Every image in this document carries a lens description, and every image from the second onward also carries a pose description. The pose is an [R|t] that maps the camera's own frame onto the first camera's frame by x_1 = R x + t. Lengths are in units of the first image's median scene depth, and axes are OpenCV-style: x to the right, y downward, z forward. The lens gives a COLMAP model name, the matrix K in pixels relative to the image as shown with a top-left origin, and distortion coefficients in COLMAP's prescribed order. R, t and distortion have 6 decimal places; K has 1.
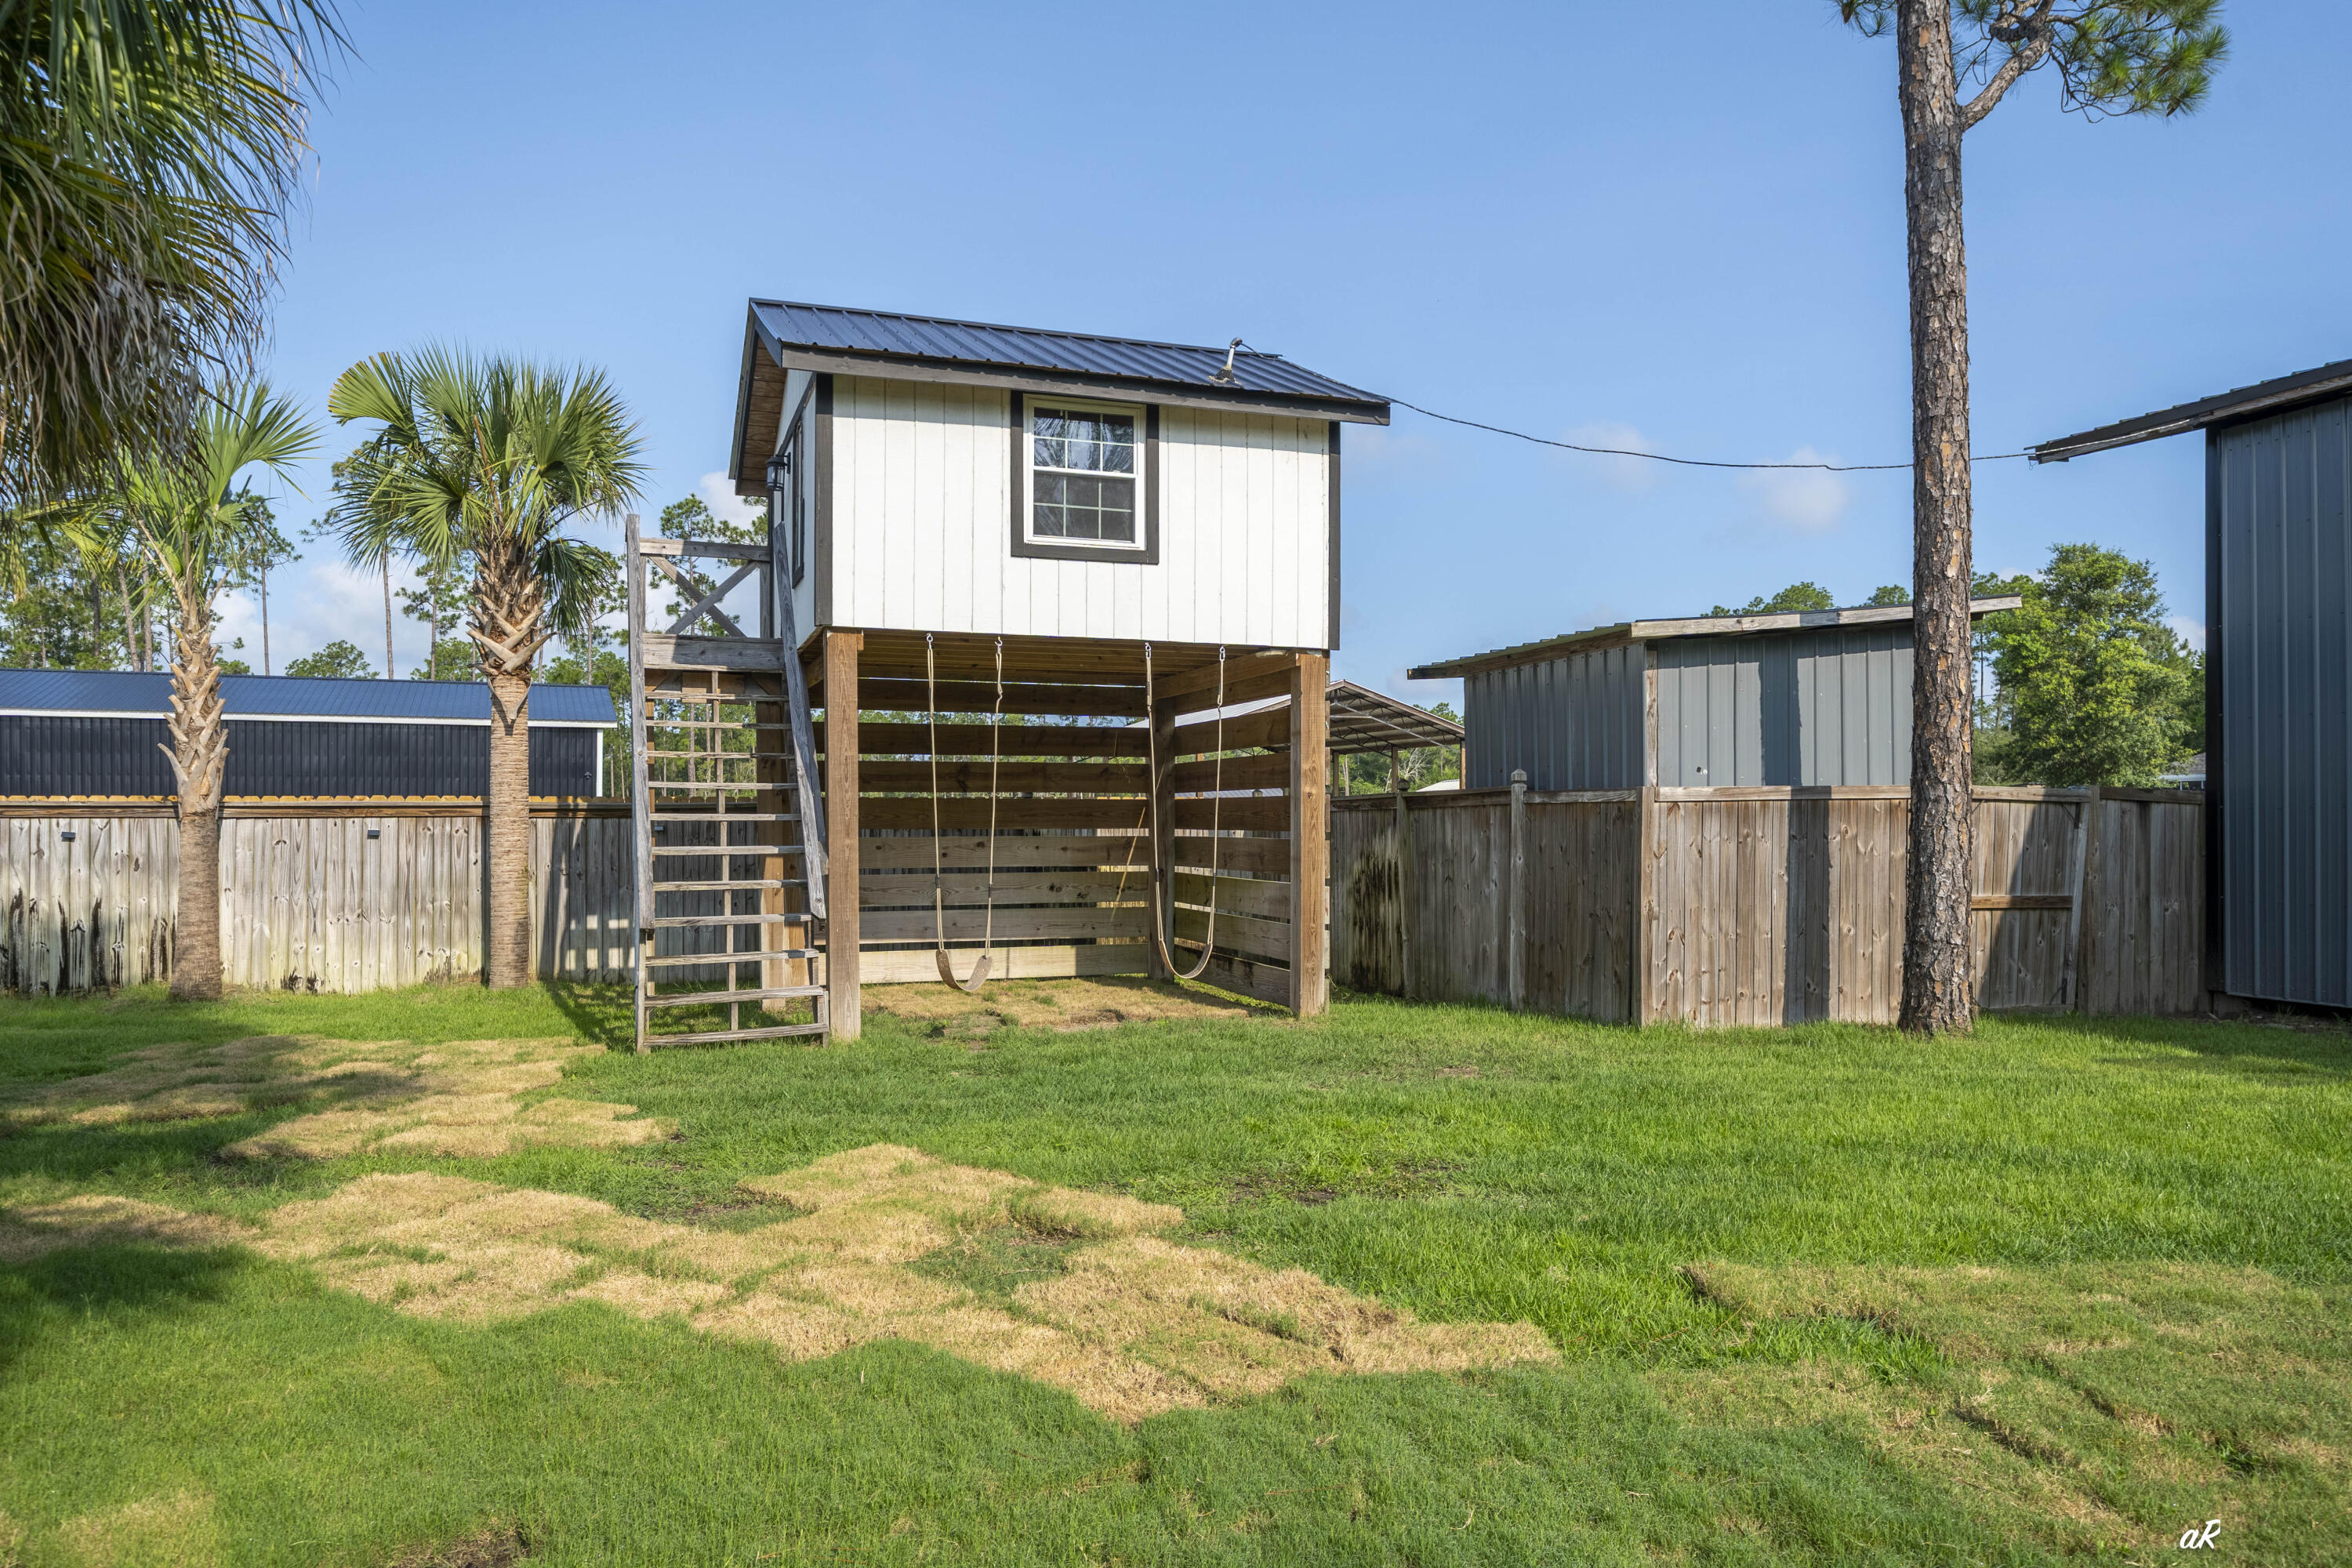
lens RADIAL K [[1675.3, 0, 1176.0], [0, 1675.3, 784.0], [0, 0, 1]] dist [-0.011284, -0.000198]
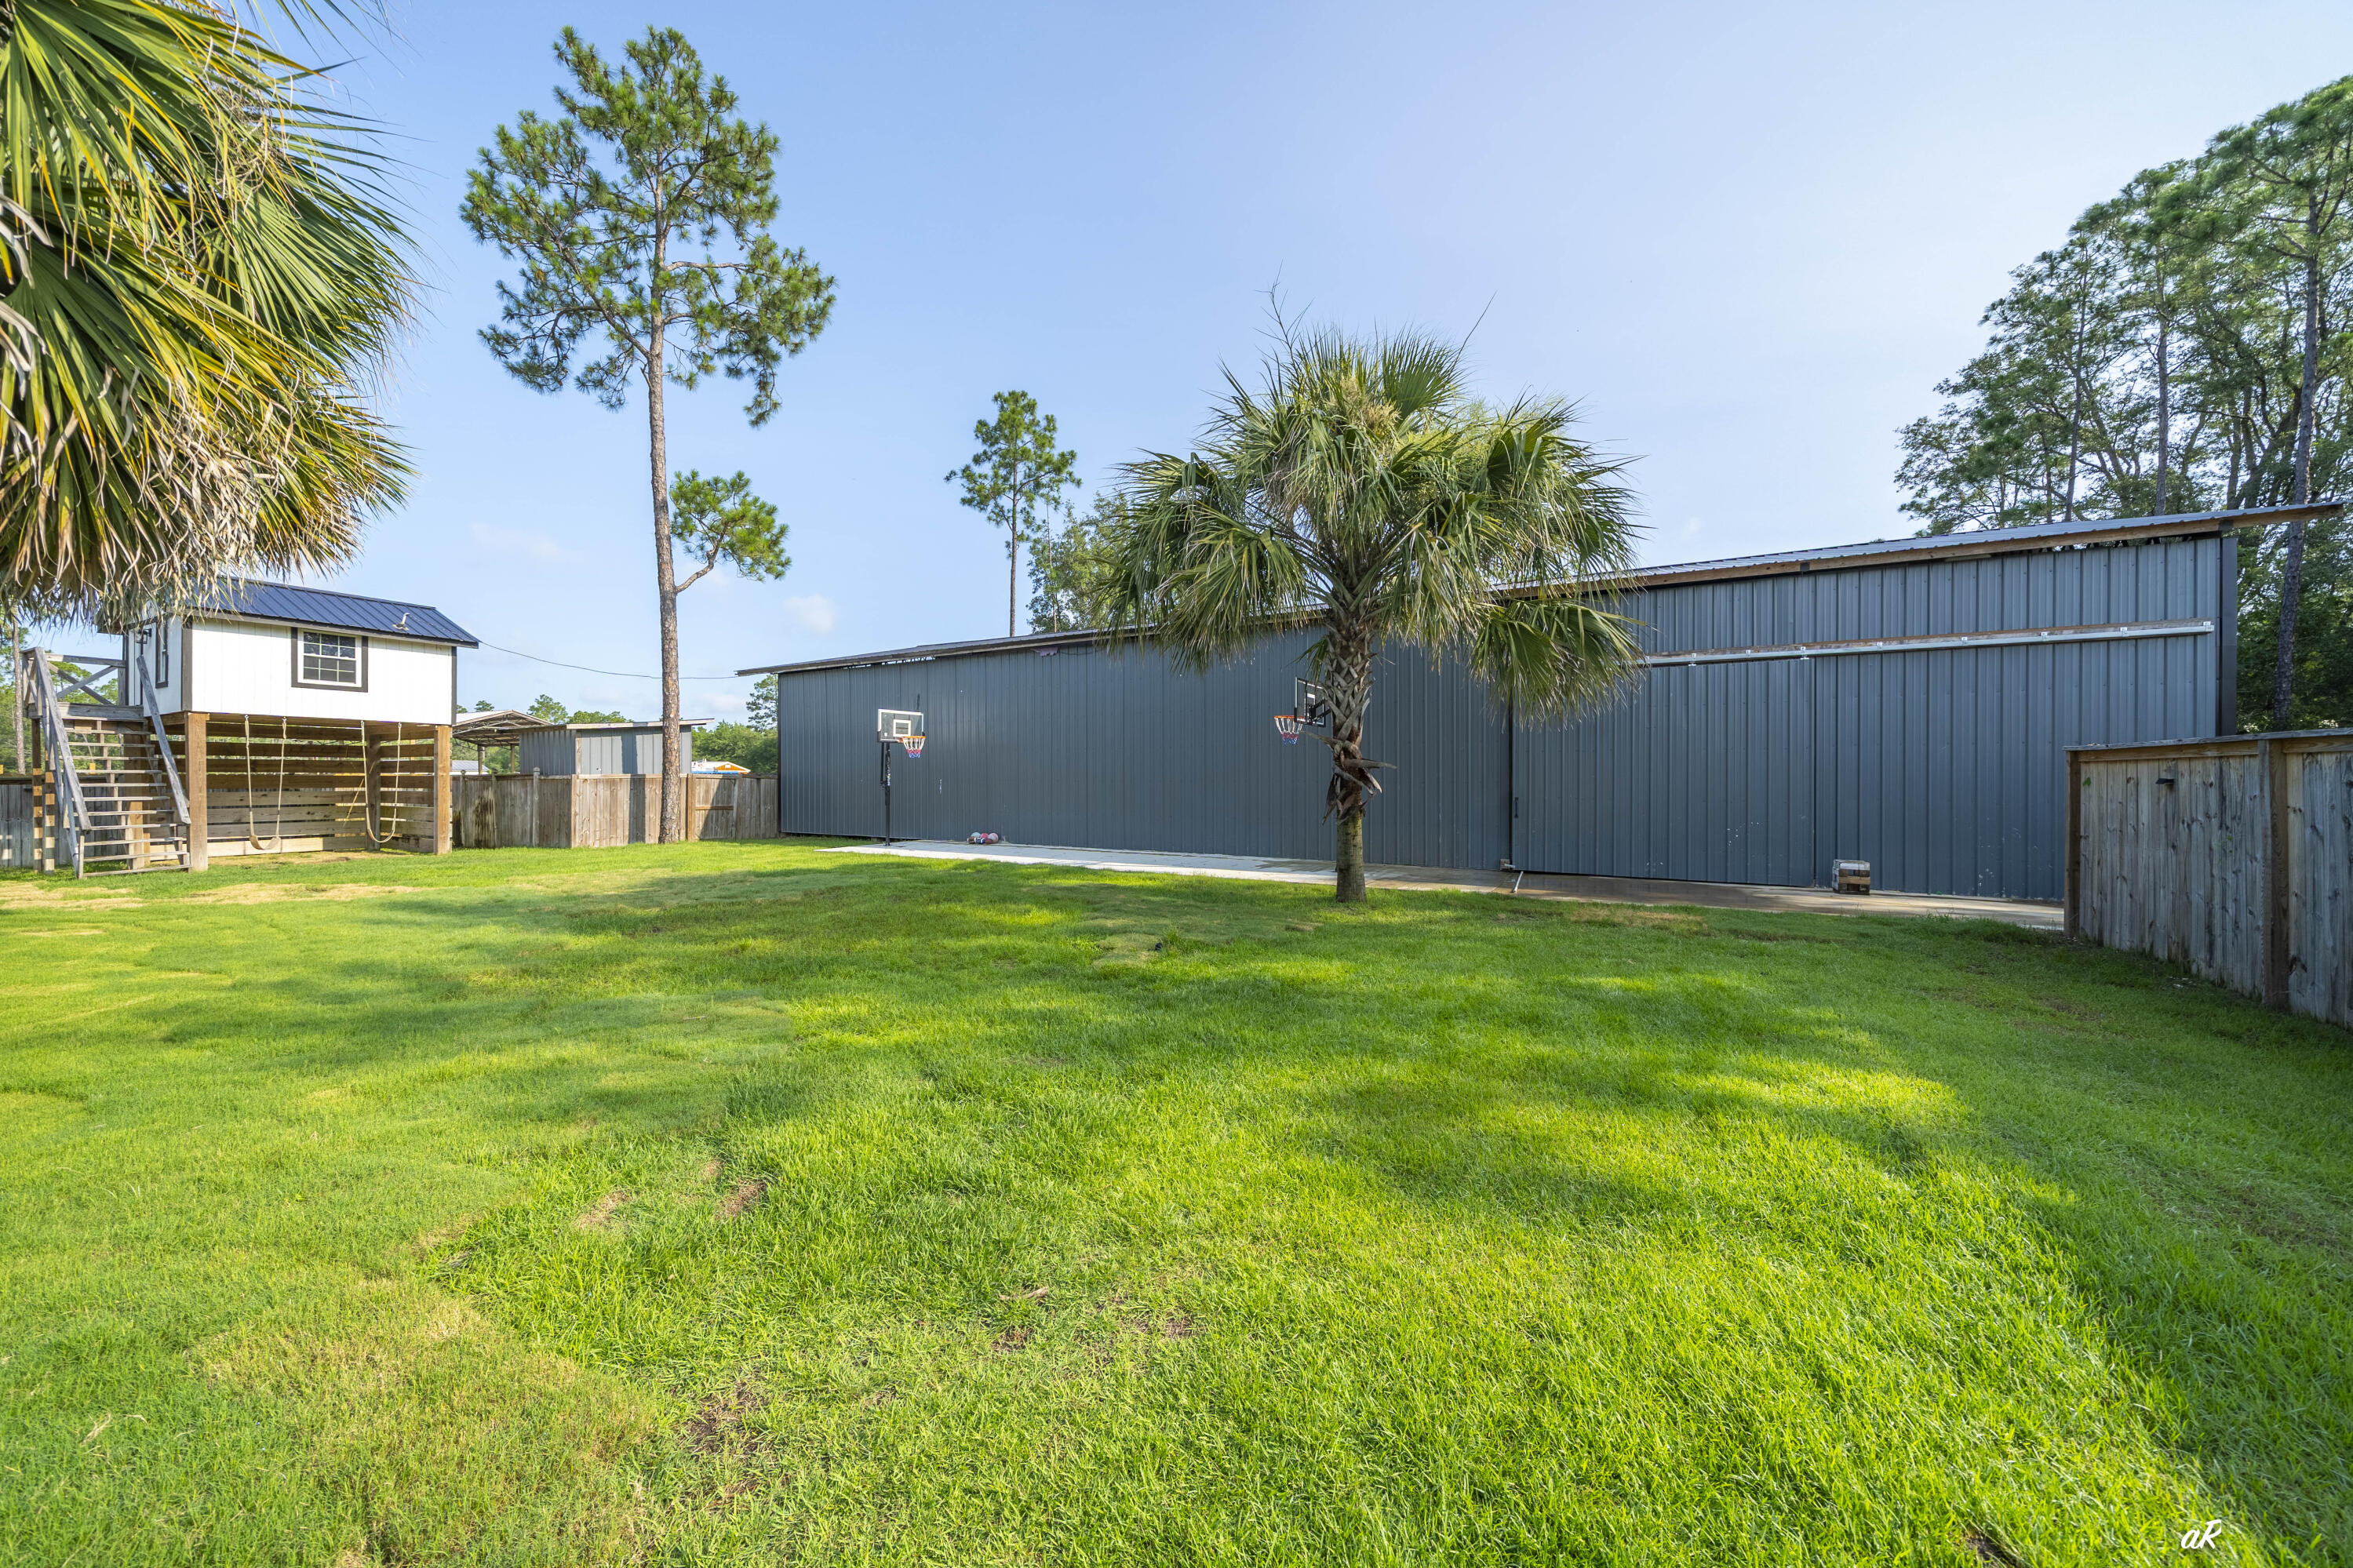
lens RADIAL K [[836.0, 0, 1176.5], [0, 836.0, 784.0], [0, 0, 1]] dist [-0.001461, -0.000221]
pose [[0.734011, -0.003132, 0.679131, 0.032681], [-0.014917, 0.999674, 0.020734, -0.028940], [-0.678974, -0.025350, 0.733724, -0.915987]]
